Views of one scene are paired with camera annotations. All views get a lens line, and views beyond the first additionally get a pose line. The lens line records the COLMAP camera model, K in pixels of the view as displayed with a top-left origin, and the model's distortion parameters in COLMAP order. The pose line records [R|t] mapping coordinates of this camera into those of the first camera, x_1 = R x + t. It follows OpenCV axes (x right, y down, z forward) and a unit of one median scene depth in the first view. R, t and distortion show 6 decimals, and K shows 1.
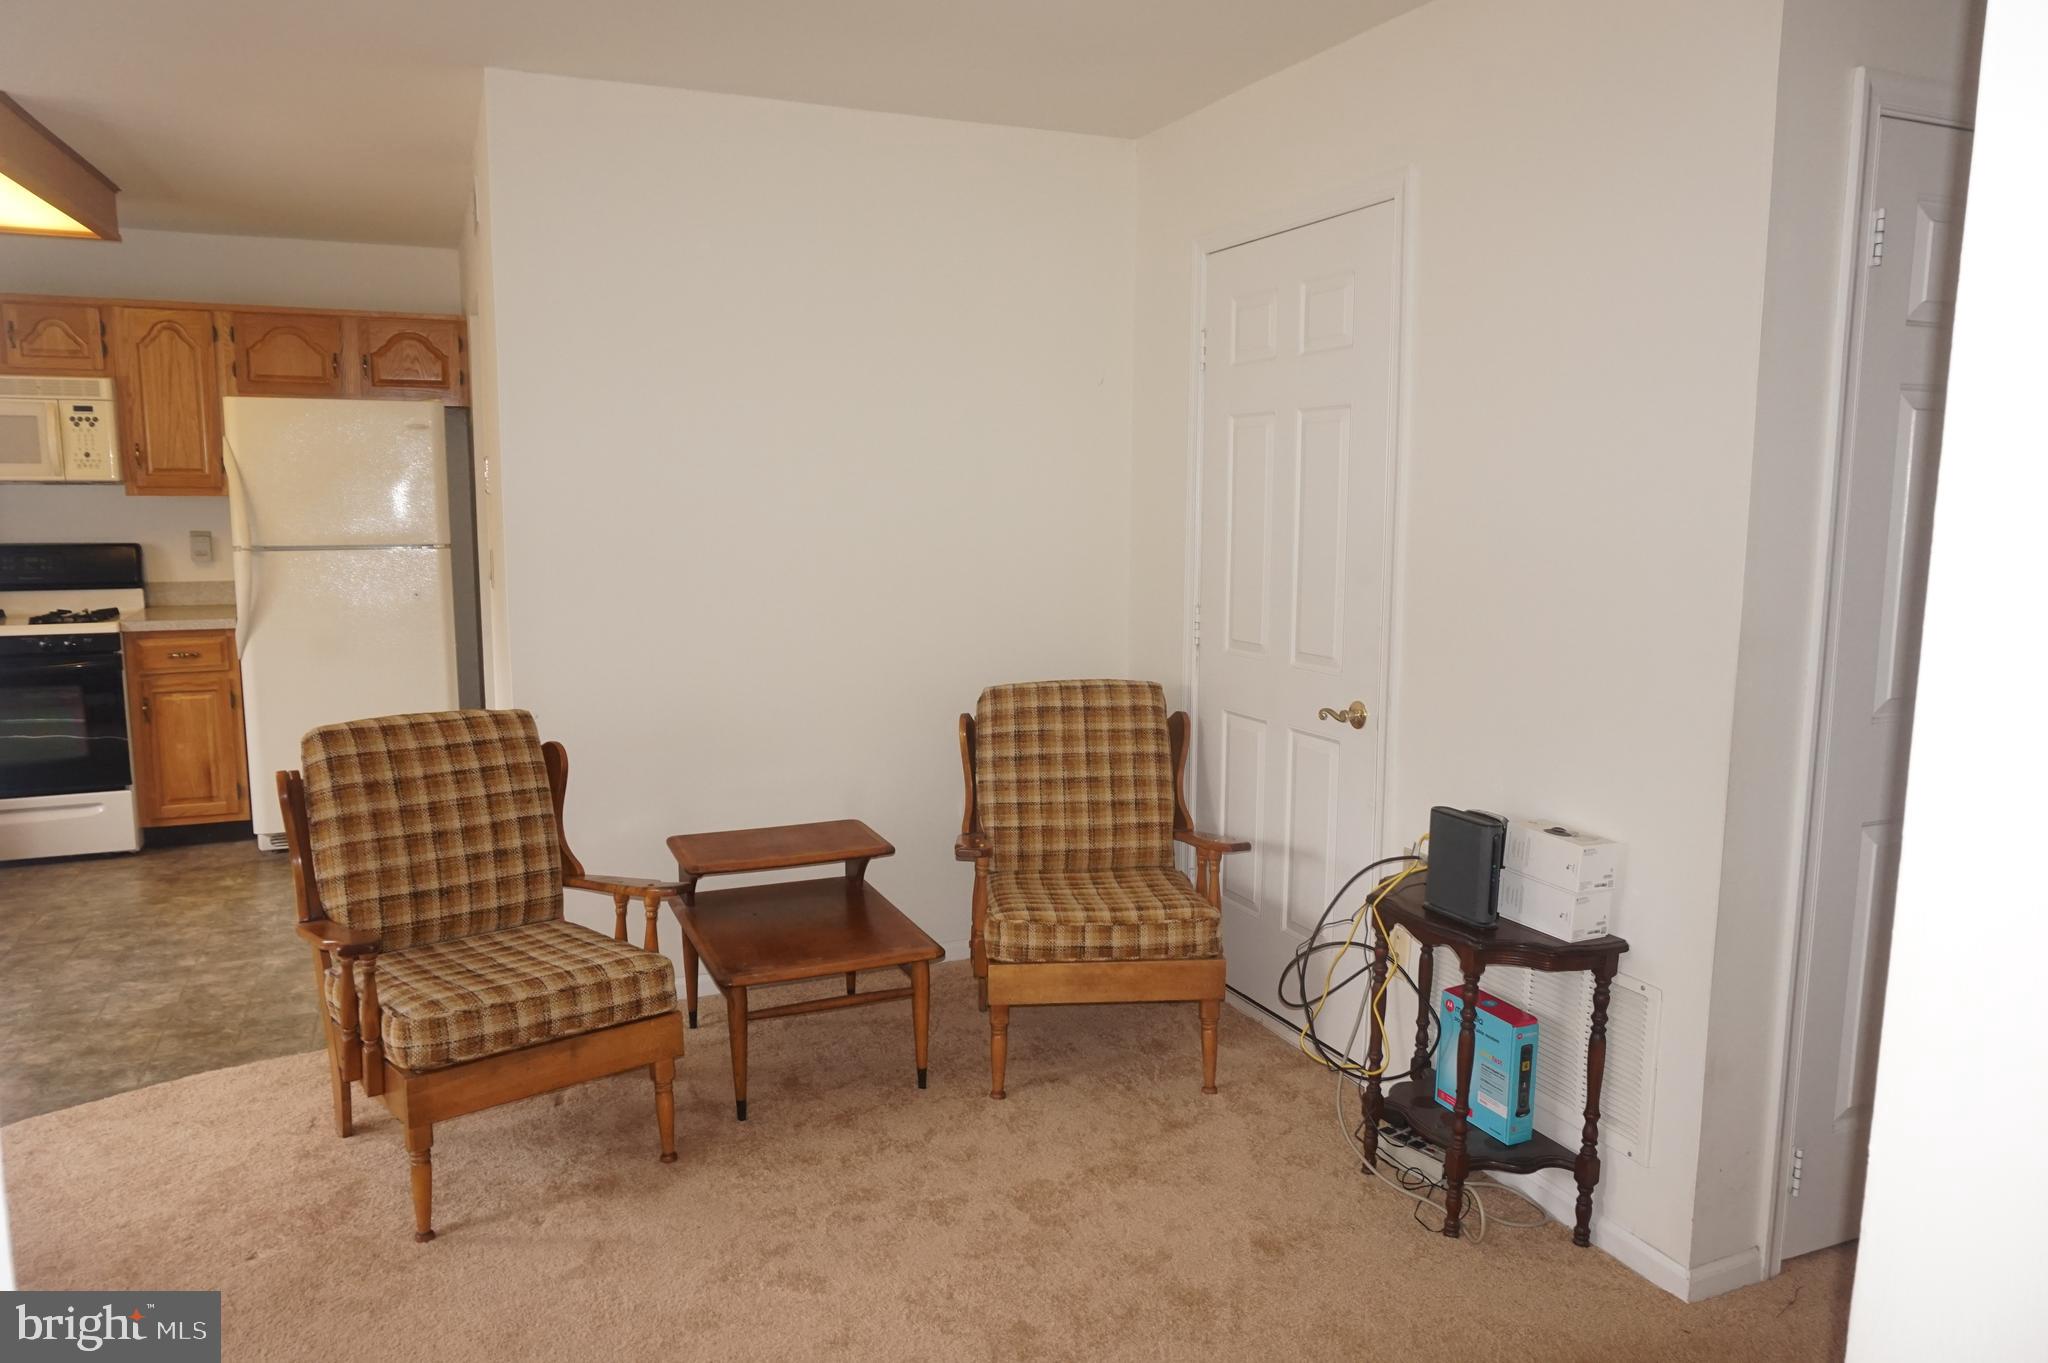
lens RADIAL K [[1393.0, 0, 1024.0], [0, 1393.0, 681.5], [0, 0, 1]] dist [-0.040163, 0.036829]
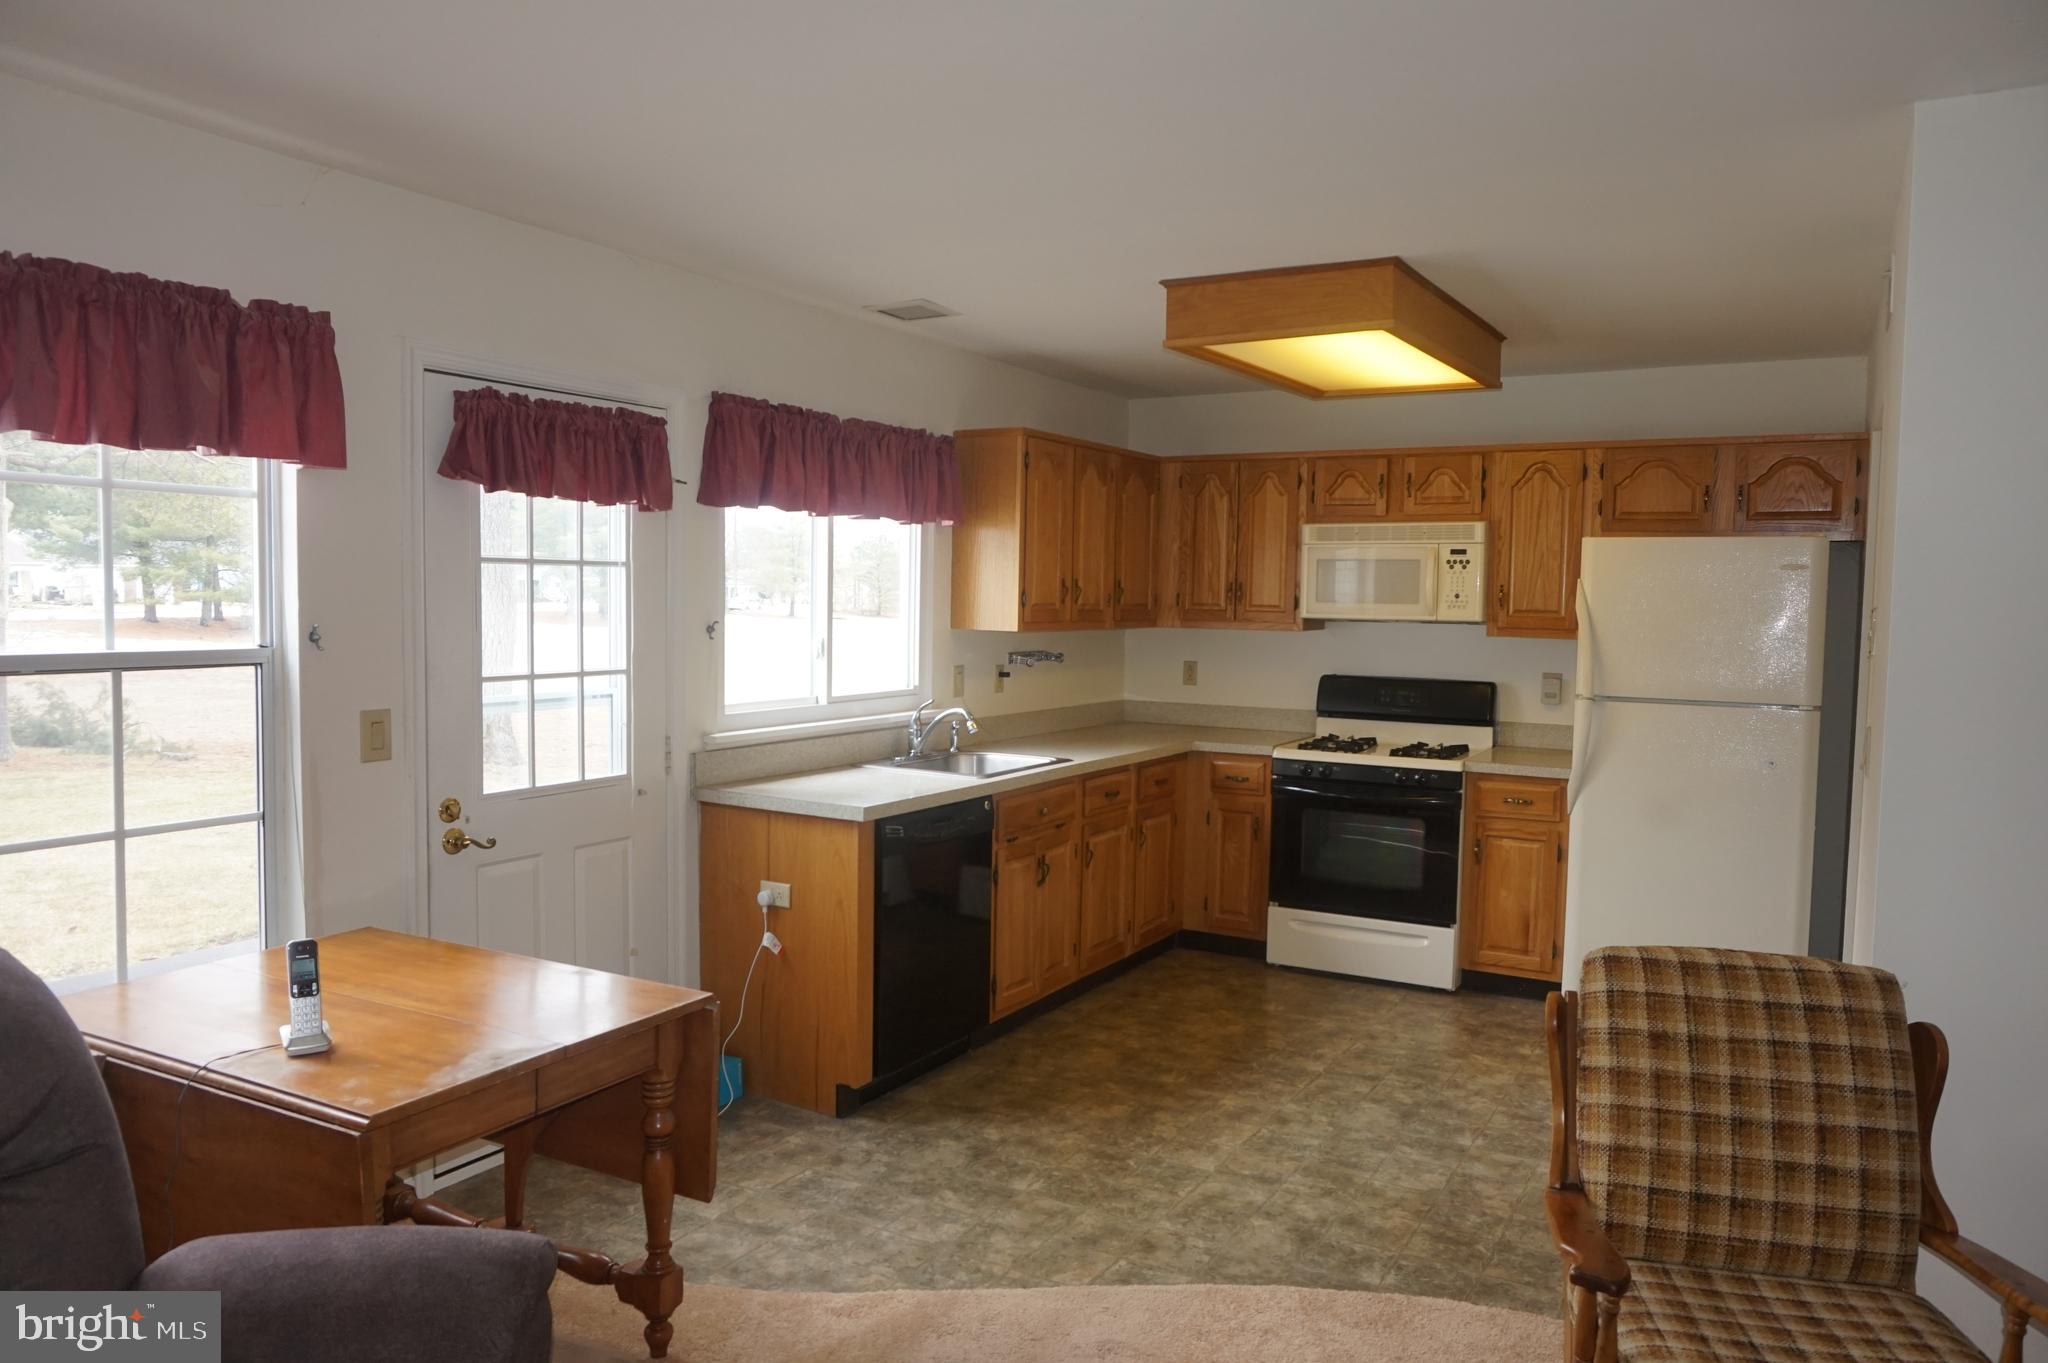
lens RADIAL K [[1376.9, 0, 1024.0], [0, 1376.9, 681.5], [0, 0, 1]] dist [-0.037031, 0.014961]
pose [[0.595736, 0.053862, -0.801372, -0.063546], [-0.125601, 0.991721, -0.026715, -0.044375], [0.793299, 0.116568, 0.597569, 0.184661]]
